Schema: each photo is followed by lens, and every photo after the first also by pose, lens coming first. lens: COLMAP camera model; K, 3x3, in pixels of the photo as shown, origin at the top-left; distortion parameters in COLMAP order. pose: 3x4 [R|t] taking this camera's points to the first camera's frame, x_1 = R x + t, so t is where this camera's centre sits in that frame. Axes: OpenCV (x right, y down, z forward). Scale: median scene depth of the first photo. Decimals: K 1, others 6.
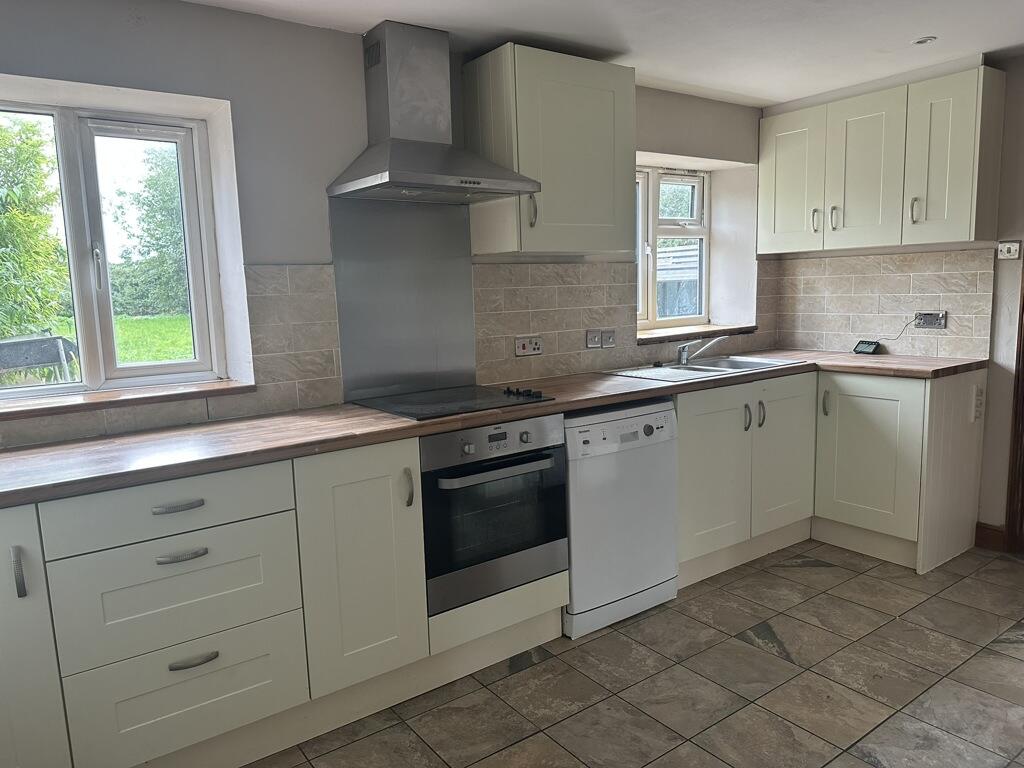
lens RADIAL K [[722.1, 0, 509.5], [0, 722.1, 382.8], [0, 0, 1]] dist [0.013023, -0.000145]
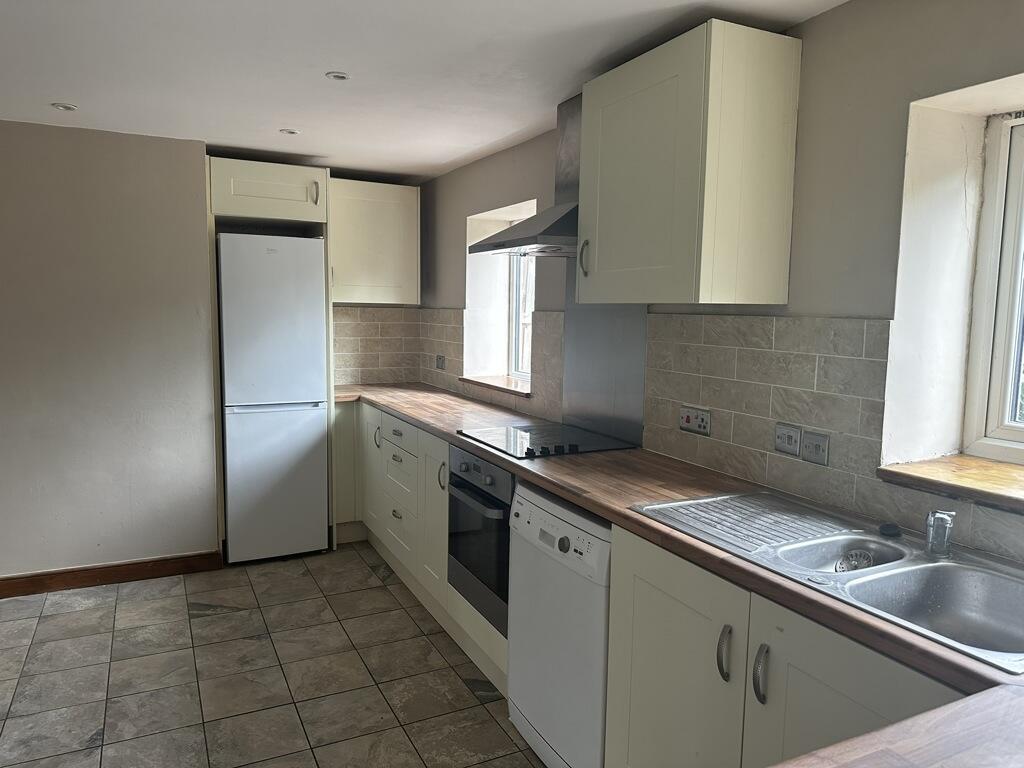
lens RADIAL K [[722.1, 0, 509.7], [0, 722.1, 384.4], [0, 0, 1]] dist [0.013023, -0.000145]
pose [[-0.172069, 0.135947, -0.975659, 0.804578], [-0.141003, 0.976834, 0.160978, -0.184250], [0.974941, 0.165270, -0.148914, 0.915197]]
